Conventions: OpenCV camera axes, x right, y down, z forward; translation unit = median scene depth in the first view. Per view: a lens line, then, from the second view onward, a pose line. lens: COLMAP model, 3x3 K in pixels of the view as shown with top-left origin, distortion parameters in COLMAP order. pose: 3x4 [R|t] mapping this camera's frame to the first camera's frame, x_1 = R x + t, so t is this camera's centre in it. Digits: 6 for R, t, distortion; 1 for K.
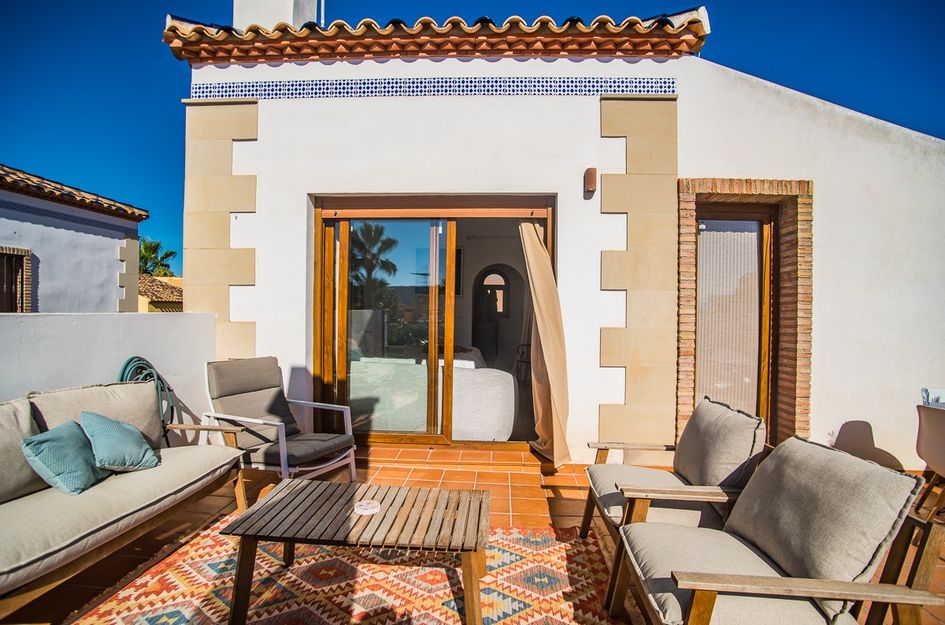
lens RADIAL K [[473.6, 0, 472.5], [0, 473.6, 312.5], [0, 0, 1]] dist [-0.082330, 0.034697]
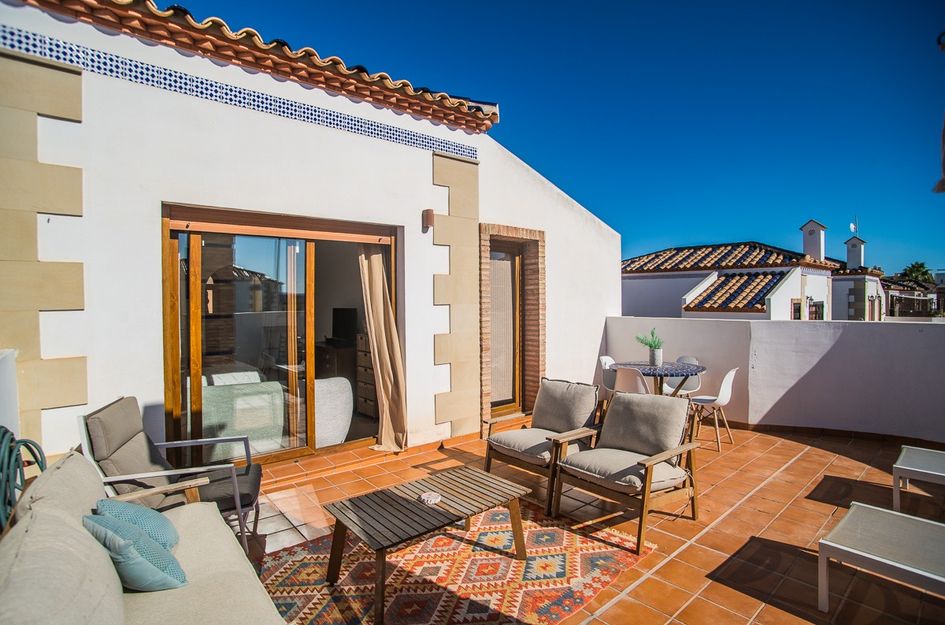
lens RADIAL K [[473.1, 0, 477.8], [0, 473.1, 302.6], [0, 0, 1]] dist [-0.080037, 0.042228]
pose [[0.725884, -0.023098, 0.687429, -0.522977], [0.020317, 0.999720, 0.012138, -0.067652], [-0.687517, 0.005156, 0.726150, -0.012313]]
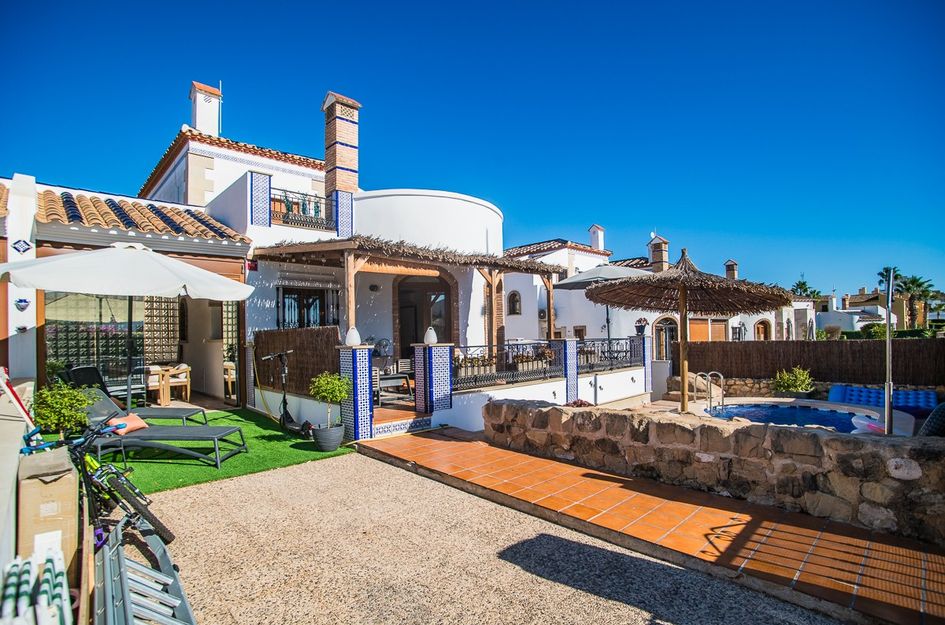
lens RADIAL K [[473.1, 0, 477.8], [0, 473.1, 302.6], [0, 0, 1]] dist [-0.080037, 0.042228]
pose [[0.679094, 0.022017, 0.733721, -1.565316], [0.033787, 0.997553, -0.061206, 0.813095], [-0.733273, 0.066355, 0.676688, -2.478684]]
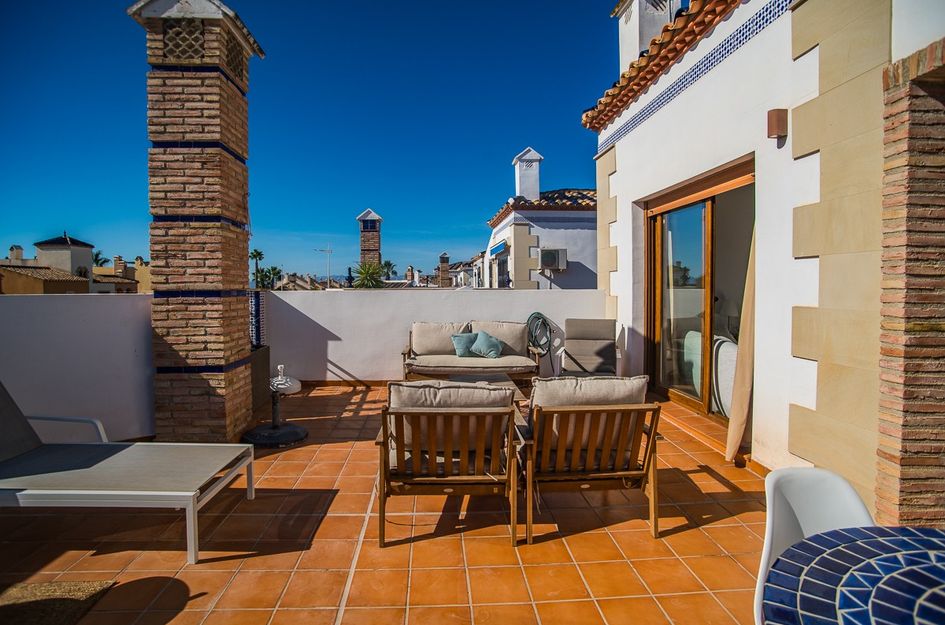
lens RADIAL K [[473.1, 0, 477.8], [0, 473.1, 302.6], [0, 0, 1]] dist [-0.080037, 0.042228]
pose [[0.133953, 0.021335, -0.990758, 0.965318], [0.002287, 0.999759, 0.021838, 0.007923], [0.990985, -0.005192, 0.133872, 0.374474]]
